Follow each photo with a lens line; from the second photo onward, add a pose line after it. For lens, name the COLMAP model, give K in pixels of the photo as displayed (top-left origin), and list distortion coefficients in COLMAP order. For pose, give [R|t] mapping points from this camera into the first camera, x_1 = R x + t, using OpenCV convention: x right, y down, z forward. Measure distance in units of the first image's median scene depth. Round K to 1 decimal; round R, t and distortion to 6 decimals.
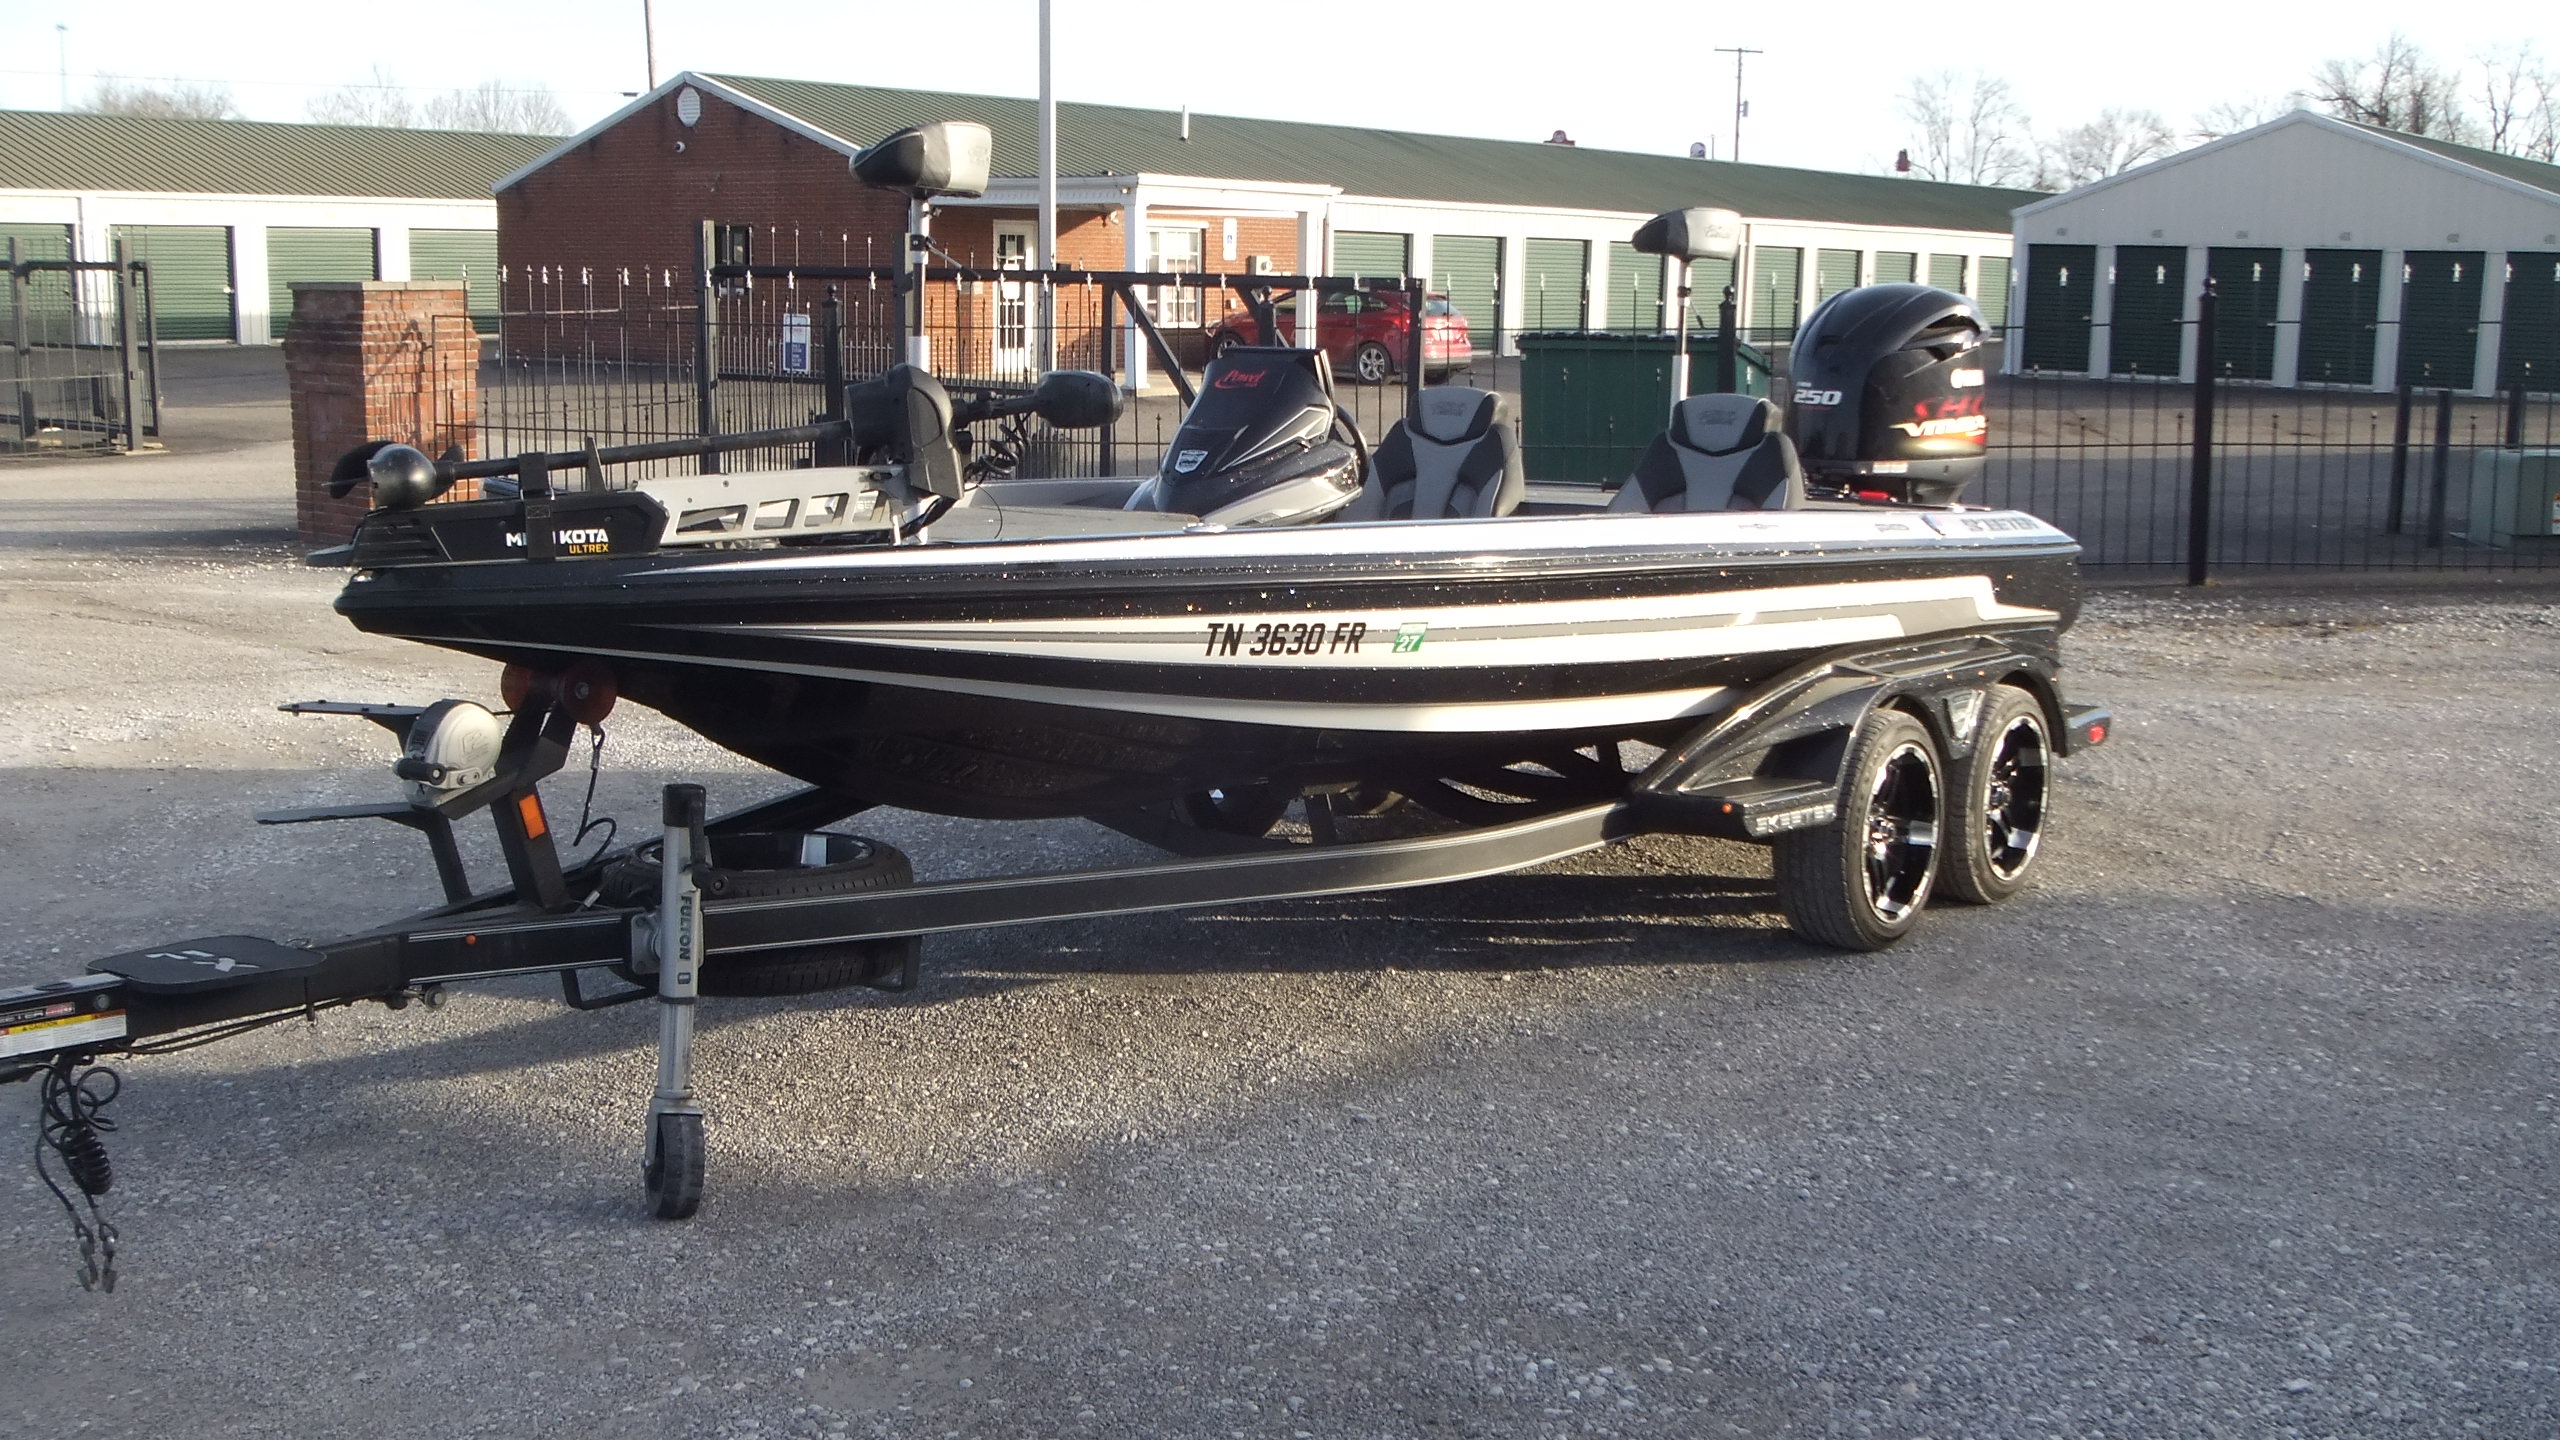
lens RADIAL K [[2691.4, 0, 1265.6], [0, 2691.4, 740.5], [0, 0, 1]] dist [-0.051386, 0.000000]
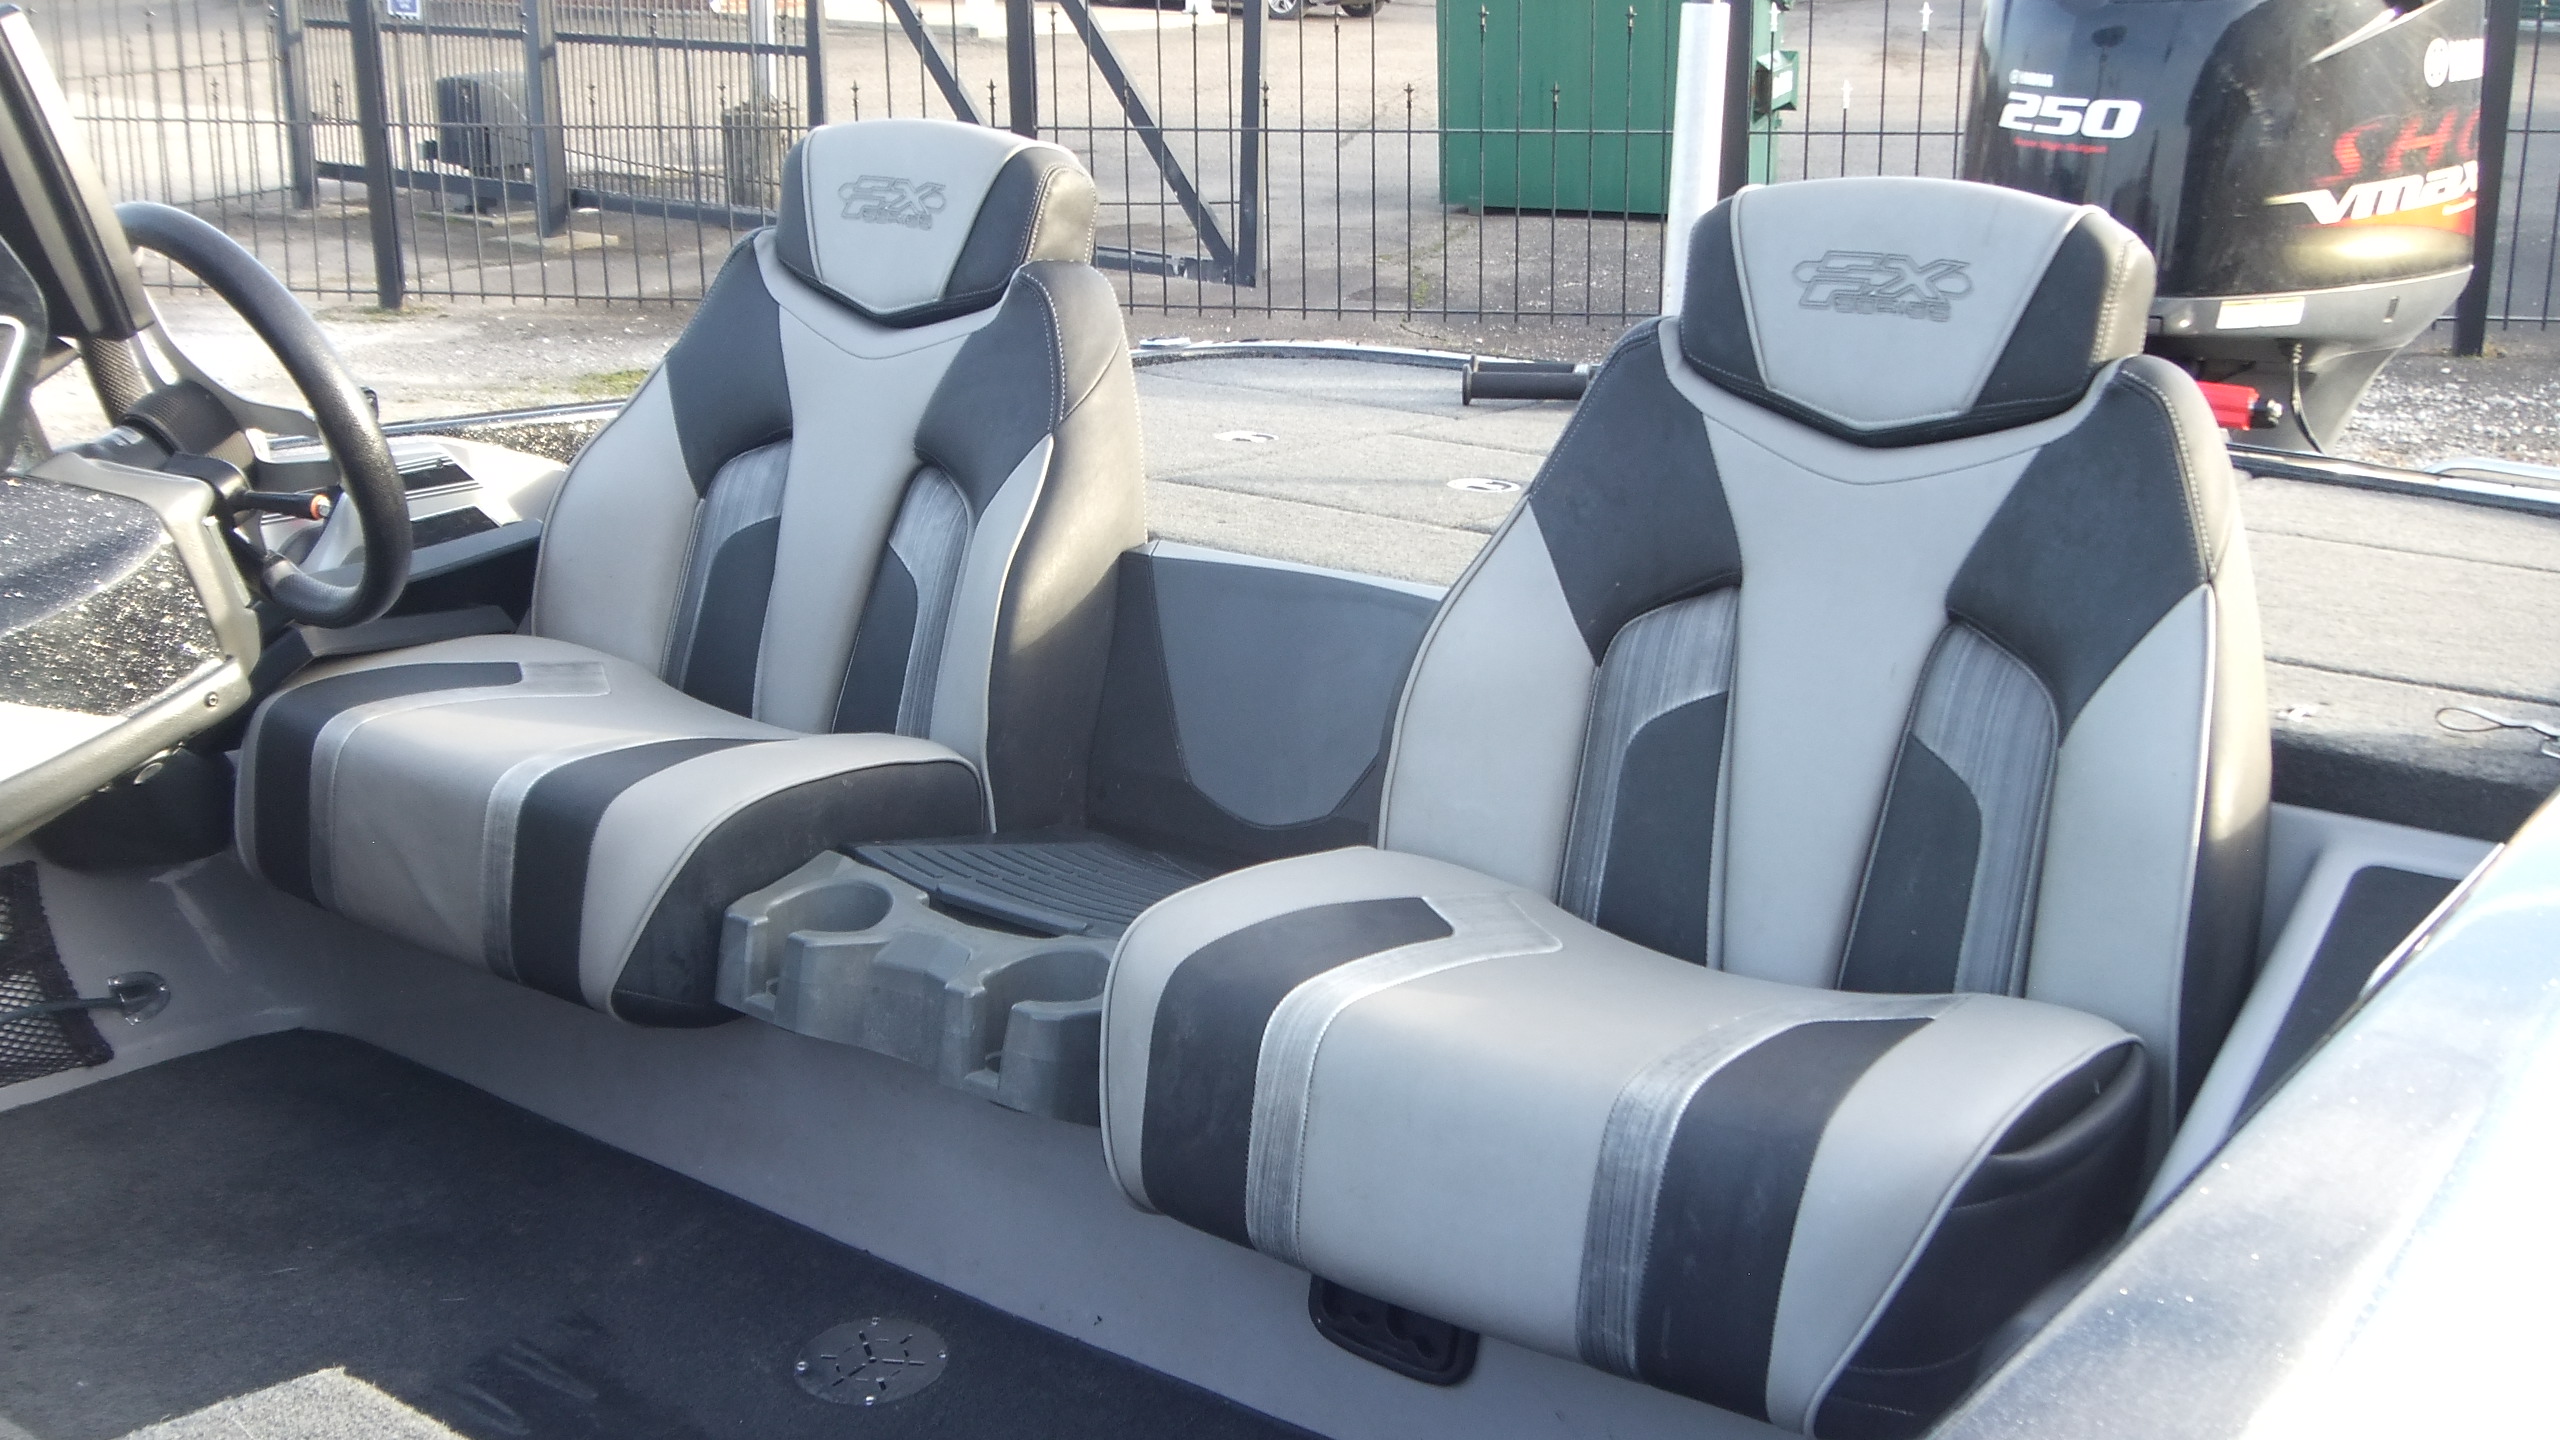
lens RADIAL K [[2691.4, 0, 1280.5], [0, 2691.4, 720.0], [0, 0, 1]] dist [-0.051386, 0.000000]
pose [[0.999839, -0.007686, 0.016241, 0.019062], [0.005578, 0.992007, 0.126061, -0.019130], [-0.017080, -0.125950, 0.991890, 0.130154]]
